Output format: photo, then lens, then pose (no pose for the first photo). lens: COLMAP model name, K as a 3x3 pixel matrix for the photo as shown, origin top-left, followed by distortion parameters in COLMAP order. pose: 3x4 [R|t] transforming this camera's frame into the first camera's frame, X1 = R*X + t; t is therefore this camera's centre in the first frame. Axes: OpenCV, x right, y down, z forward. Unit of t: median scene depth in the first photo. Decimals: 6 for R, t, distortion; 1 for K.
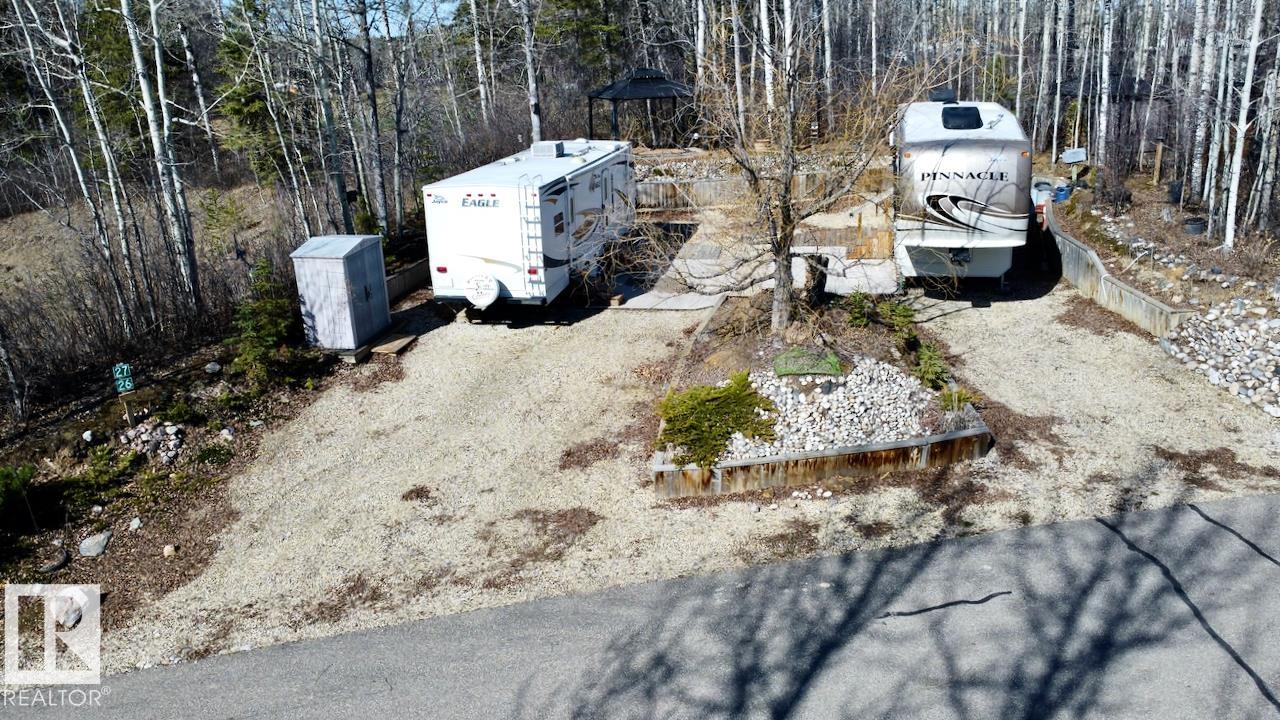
lens RADIAL K [[980.9, 0, 644.0], [0, 980.9, 360.0], [0, 0, 1]] dist [-0.027531, -0.008762]
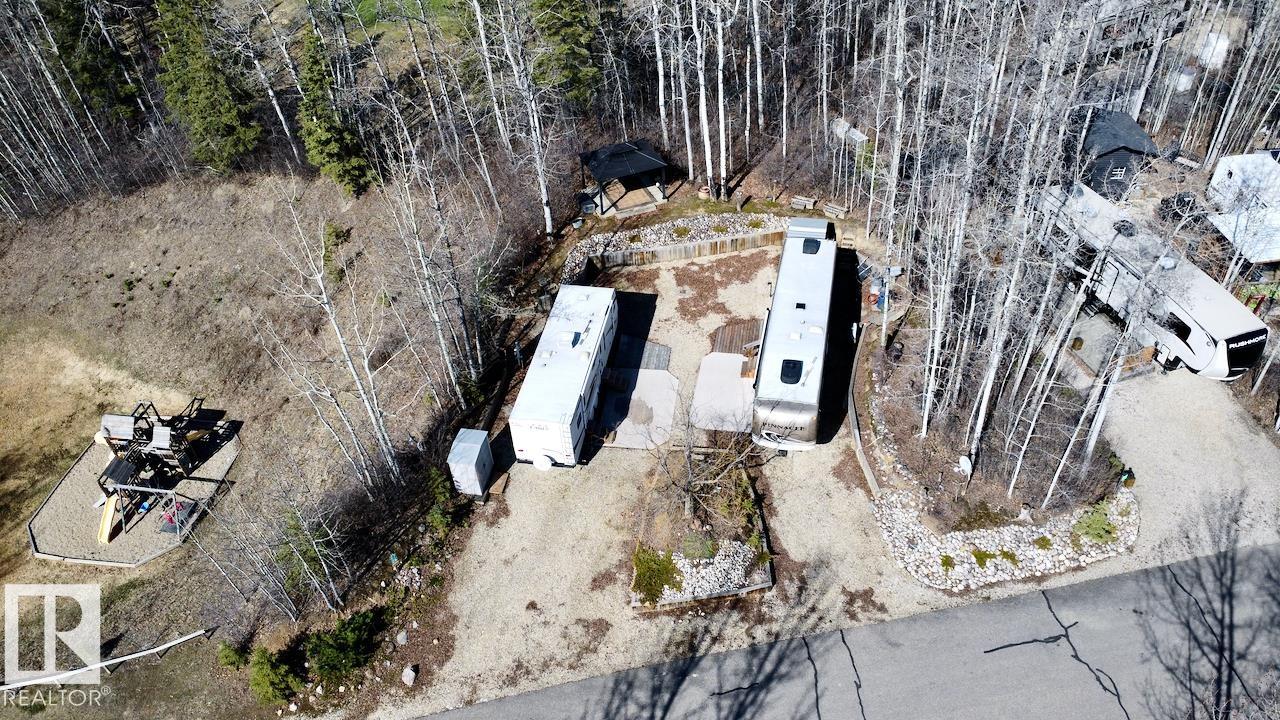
lens RADIAL K [[944.9, 0, 640.0], [0, 944.9, 360.0], [0, 0, 1]] dist [-0.003940, -0.041727]
pose [[0.999469, -0.032501, 0.002445, 0.042470], [0.028392, 0.905039, 0.424380, -1.363681], [-0.016006, -0.424085, 0.905481, -0.817470]]
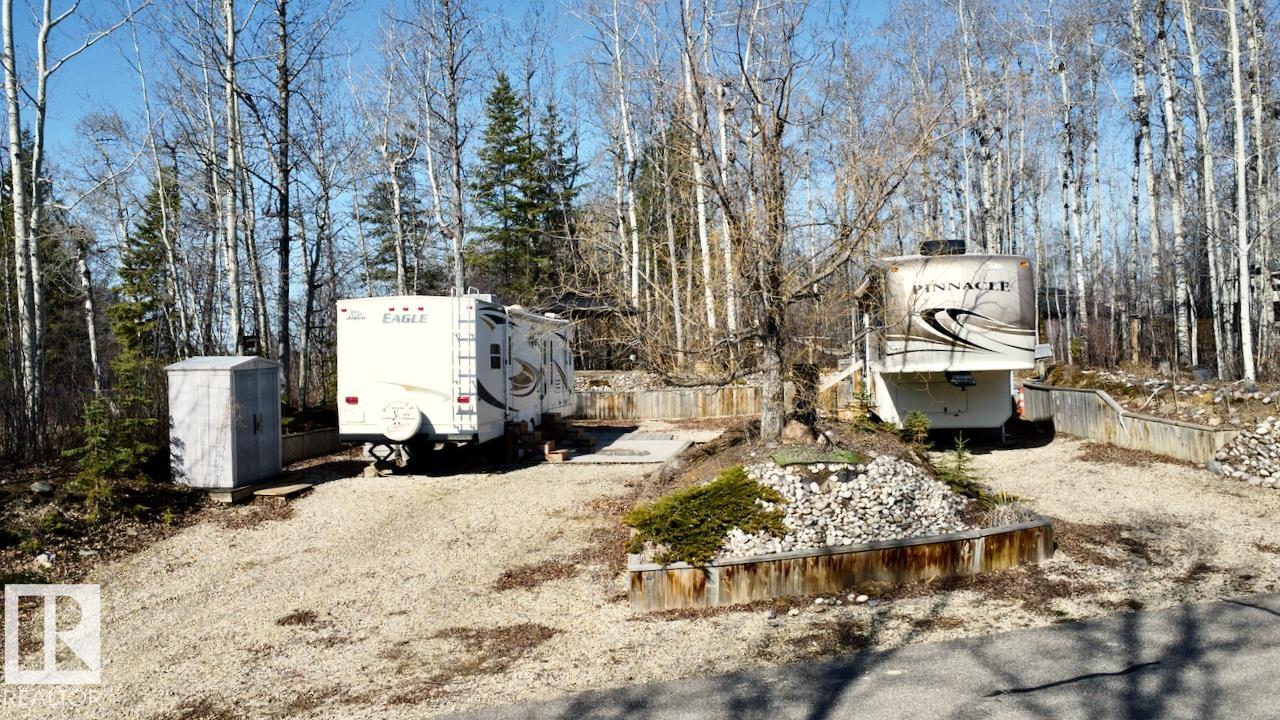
lens RADIAL K [[1008.3, 0, 640.0], [0, 1008.3, 360.0], [0, 0, 1]] dist [-0.030426, -0.011809]
pose [[0.996506, 0.014741, 0.082206, -0.044593], [0.012691, 0.946141, -0.323505, 0.199395], [-0.082547, 0.323418, 0.942649, 0.220381]]
